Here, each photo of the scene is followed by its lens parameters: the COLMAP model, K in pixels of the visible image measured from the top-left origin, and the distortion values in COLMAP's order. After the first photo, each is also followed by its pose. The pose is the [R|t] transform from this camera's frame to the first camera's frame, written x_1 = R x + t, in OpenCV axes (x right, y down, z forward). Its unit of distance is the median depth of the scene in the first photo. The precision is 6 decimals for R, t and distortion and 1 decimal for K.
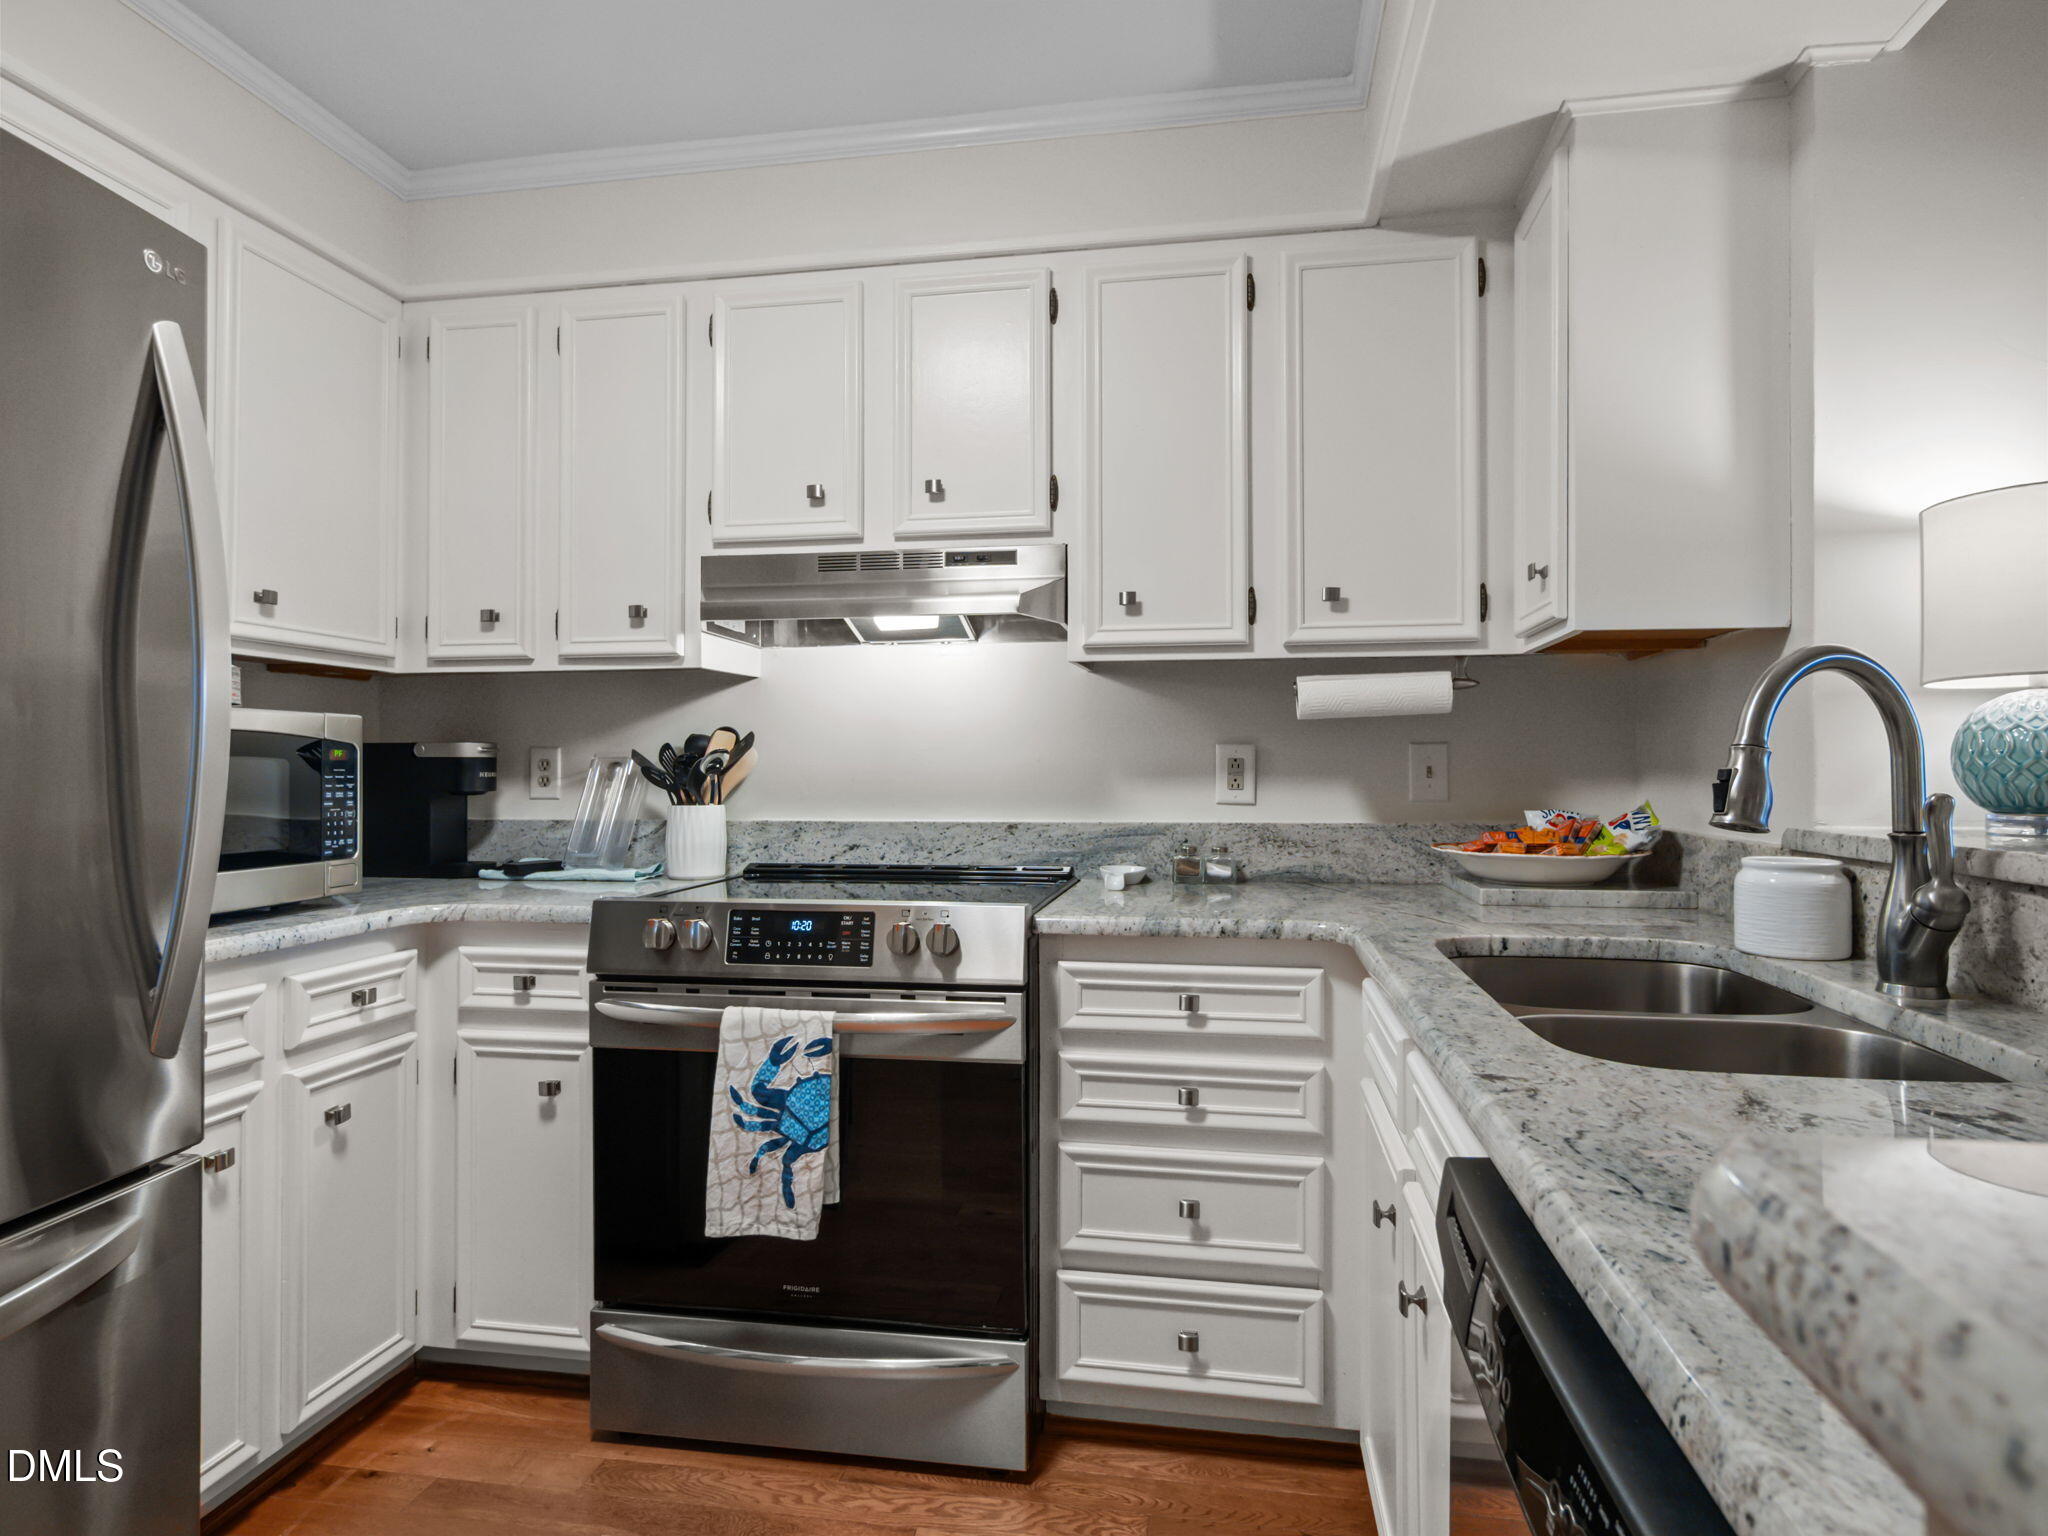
lens RADIAL K [[1128.6, 0, 1034.8], [0, 1128.6, 760.4], [0, 0, 1]] dist [-0.003395, 0.001509]
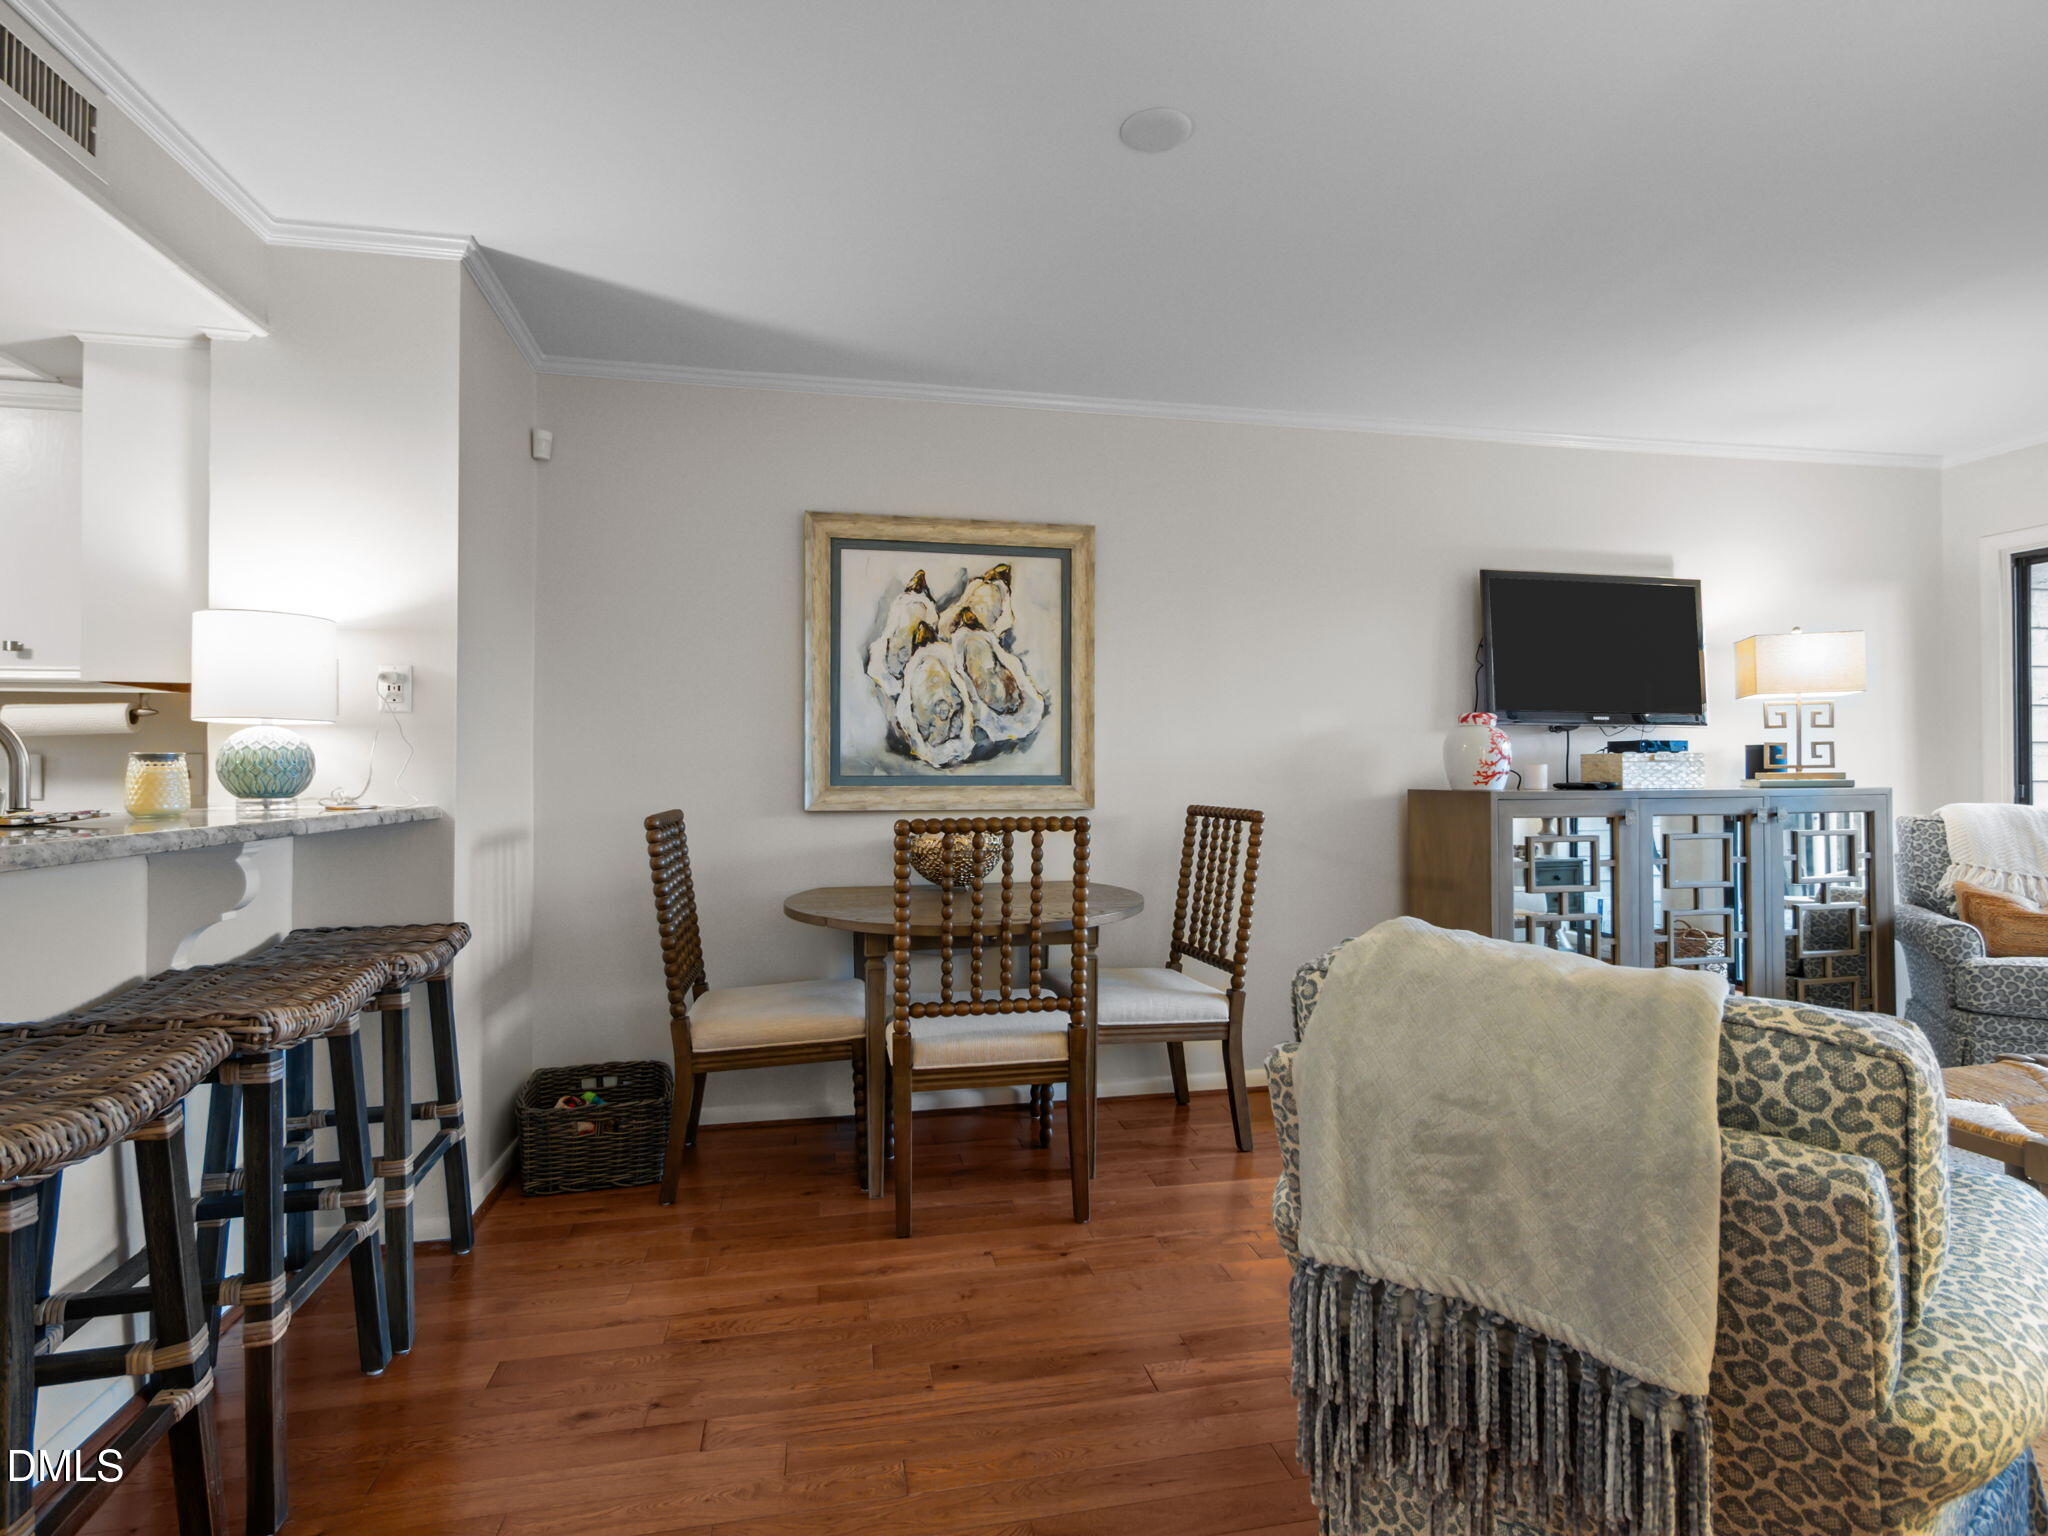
lens RADIAL K [[1022.2, 0, 1029.6], [0, 1022.2, 767.0], [0, 0, 1]] dist [-0.001180, 0.000350]
pose [[0.931241, -0.001751, 0.364399, 1.000824], [0.000411, 0.999993, 0.003755, -0.003903], [-0.364403, -0.003347, 0.931235, -0.636463]]
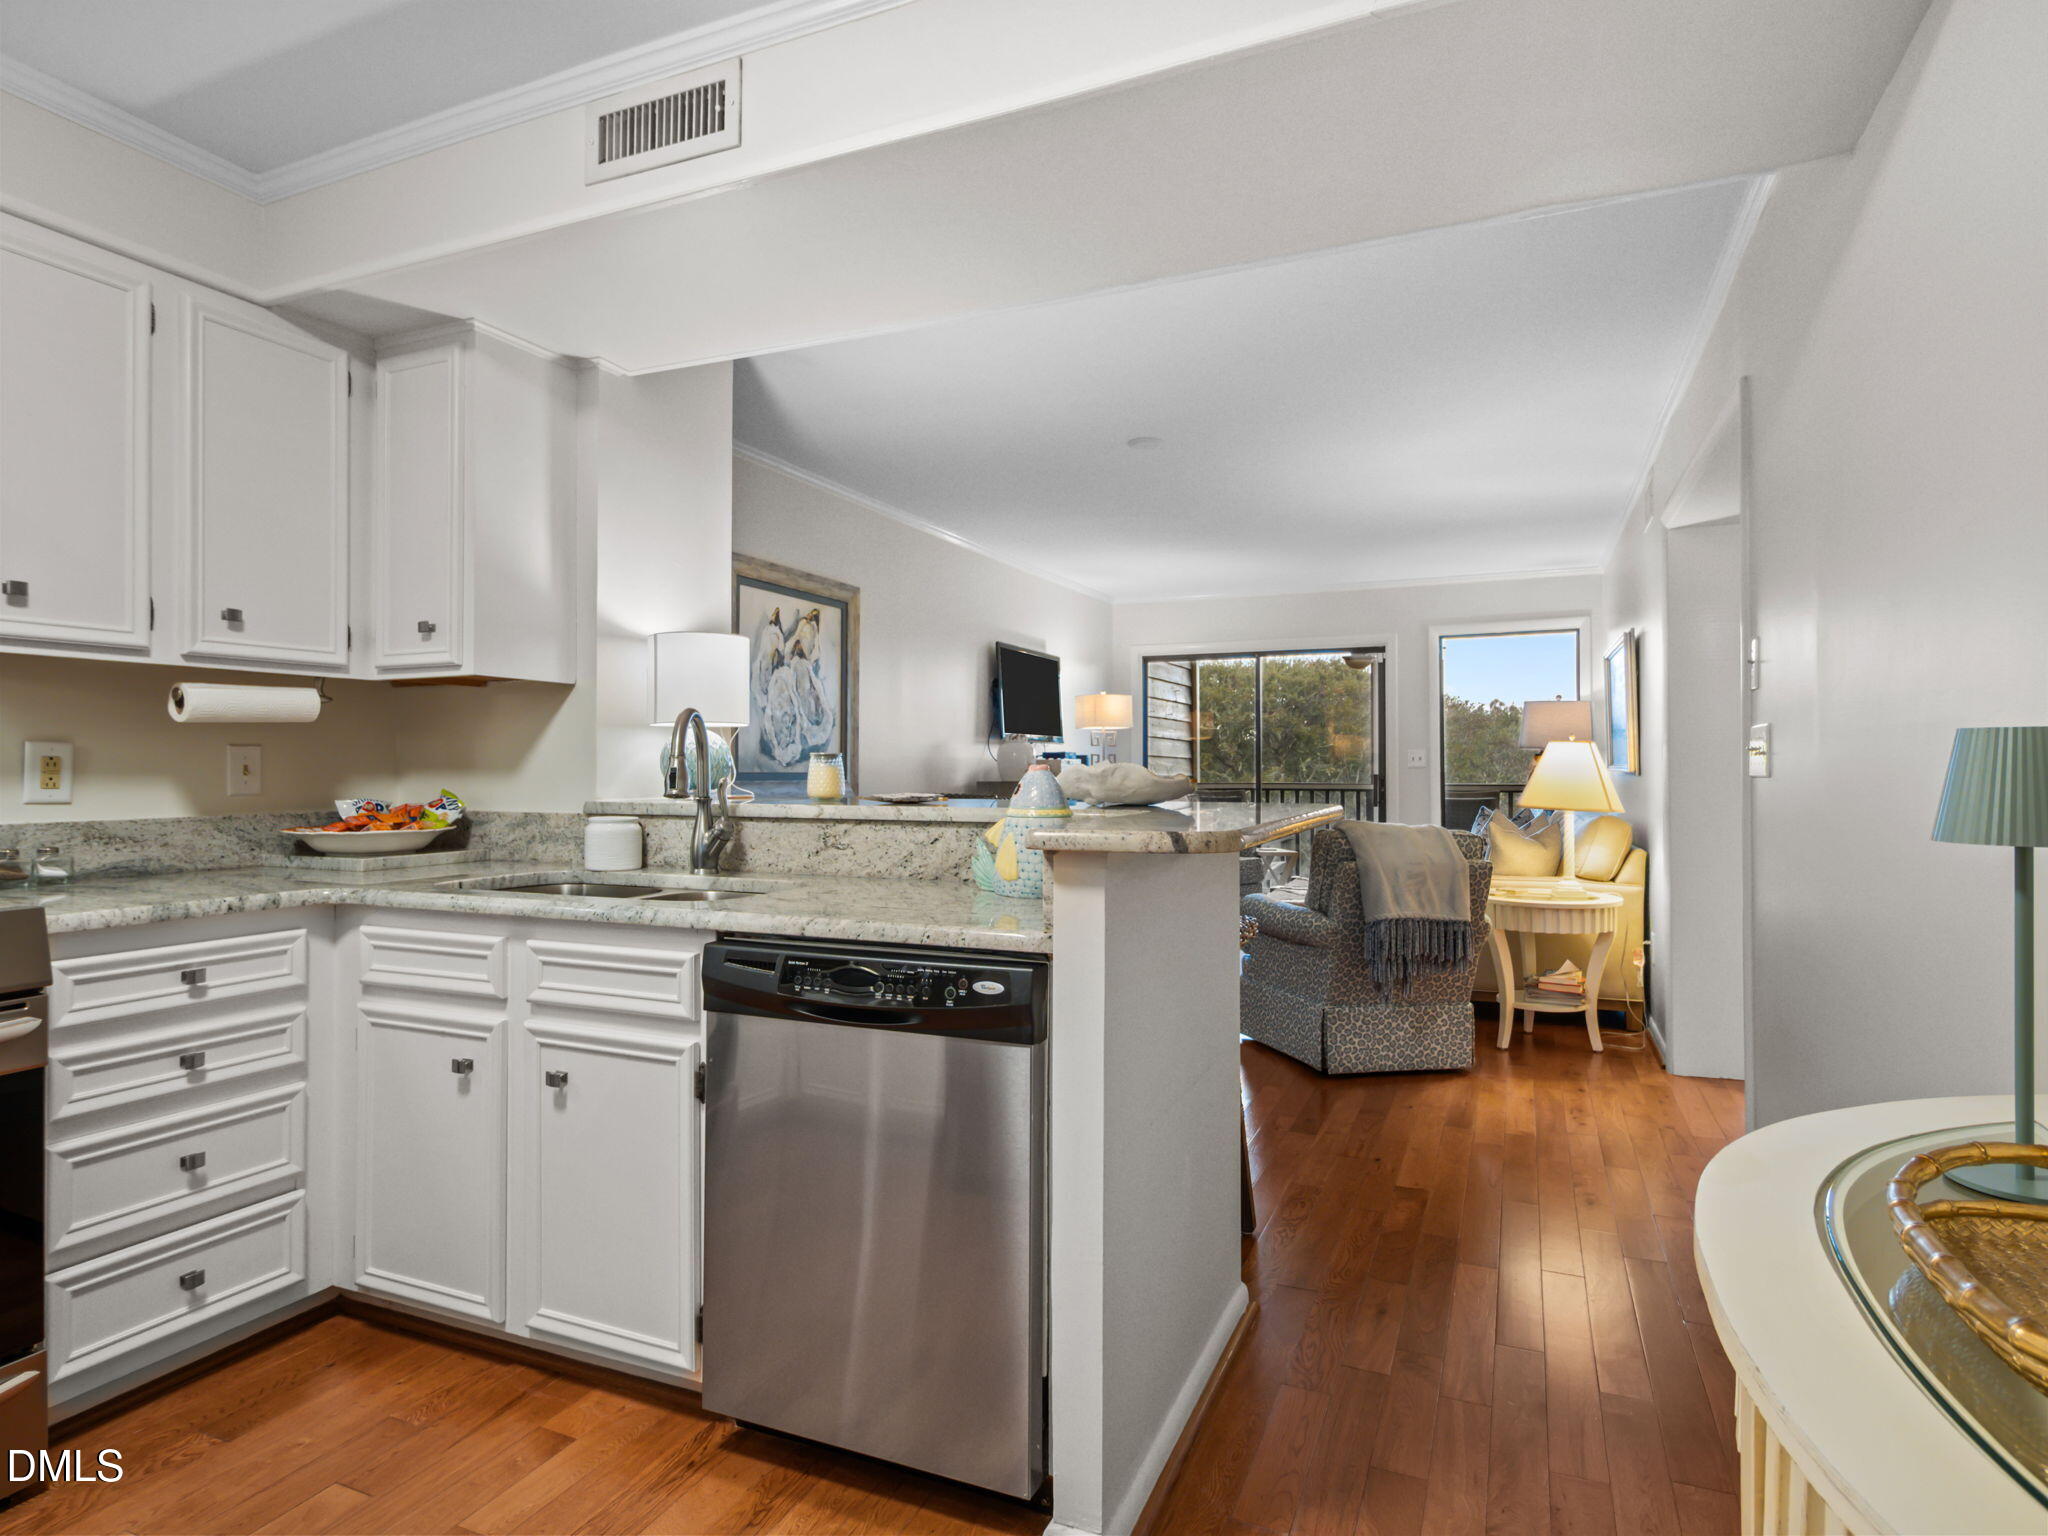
lens RADIAL K [[1128.6, 0, 1023.6], [0, 1128.6, 763.8], [0, 0, 1]] dist [-0.003395, 0.001509]
pose [[0.243015, 0.004127, 0.970014, -0.675336], [-0.007574, 0.999969, -0.002357, 0.000671], [-0.969993, -0.006774, 0.243039, -0.059544]]
